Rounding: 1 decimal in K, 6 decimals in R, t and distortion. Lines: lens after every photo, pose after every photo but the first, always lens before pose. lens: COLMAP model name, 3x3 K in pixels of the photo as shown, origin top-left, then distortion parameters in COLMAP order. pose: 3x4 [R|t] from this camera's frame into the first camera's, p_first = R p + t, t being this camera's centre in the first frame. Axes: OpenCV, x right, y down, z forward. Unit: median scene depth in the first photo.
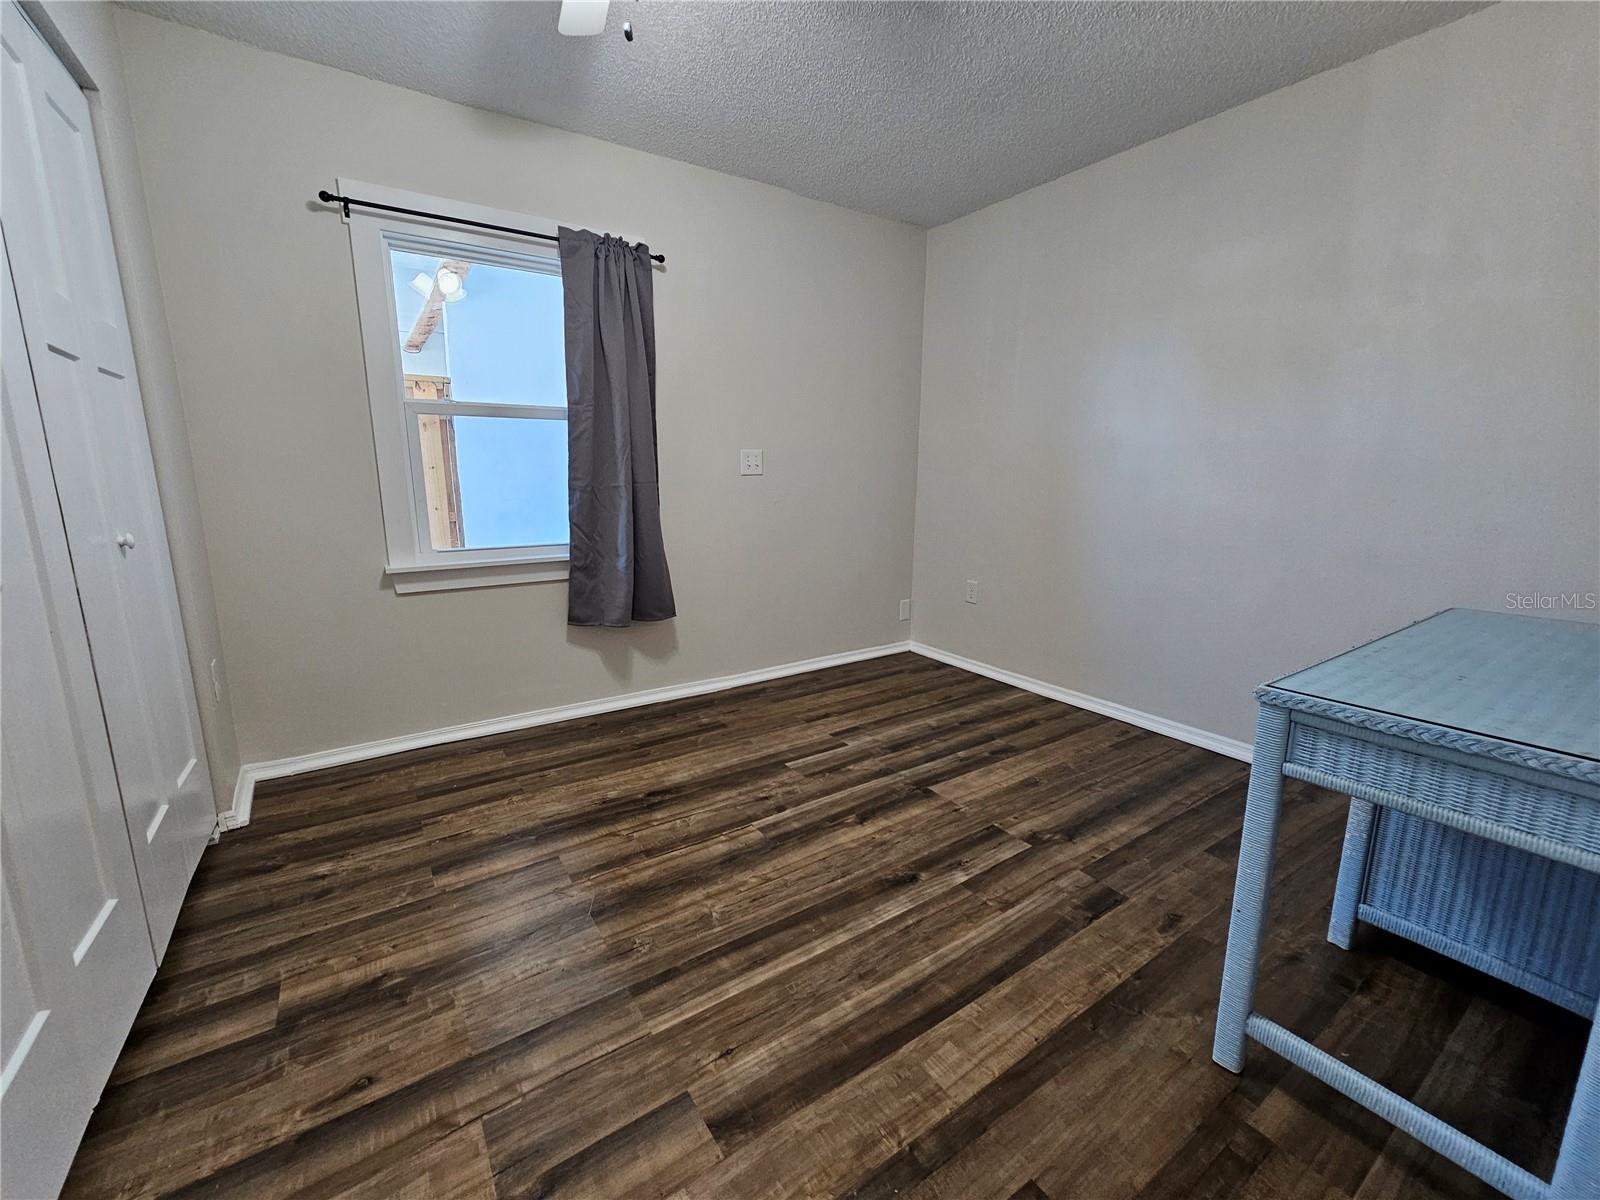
lens RADIAL K [[653.7, 0, 797.7], [0, 653.7, 597.9], [0, 0, 1]] dist [0.000734, -0.000256]
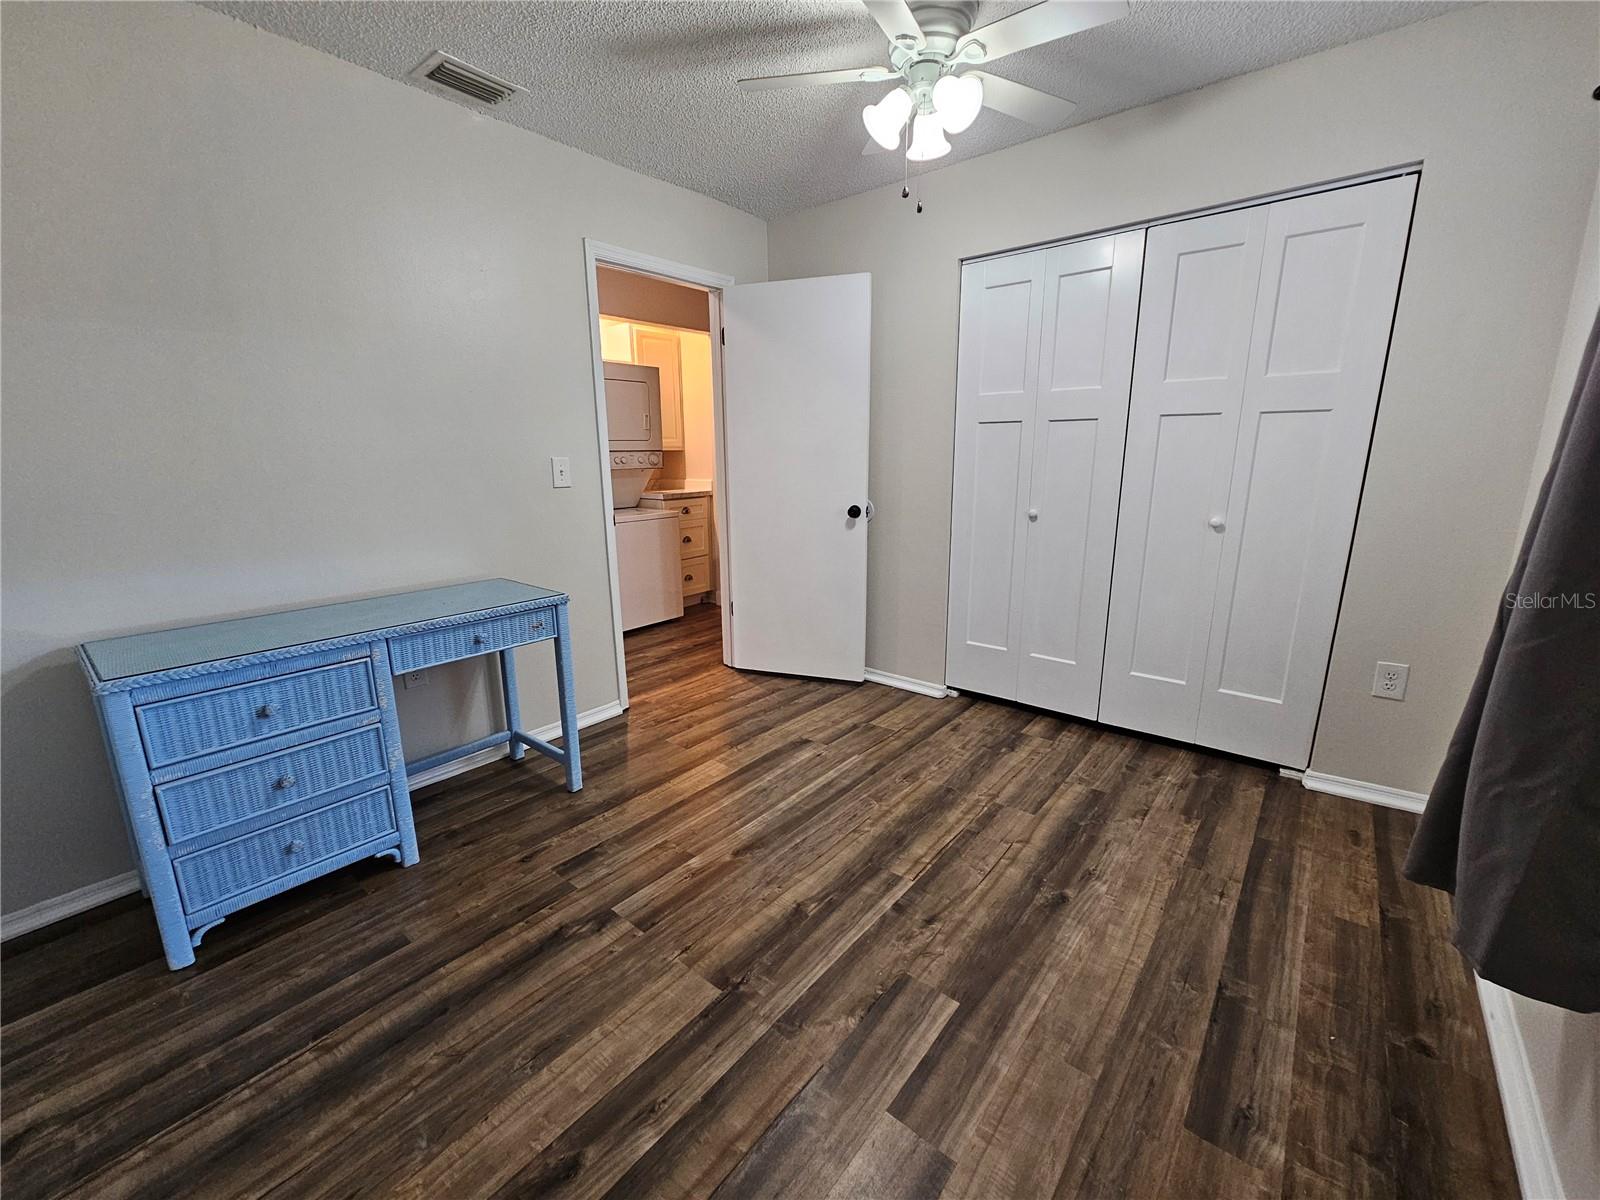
lens RADIAL K [[653.7, 0, 798.7], [0, 653.7, 600.1], [0, 0, 1]] dist [0.000734, -0.000256]
pose [[-0.957355, 0.074178, -0.279228, 0.316570], [-0.045087, 0.916278, 0.397997, -0.380969], [0.285373, 0.393614, -0.873859, 1.636869]]
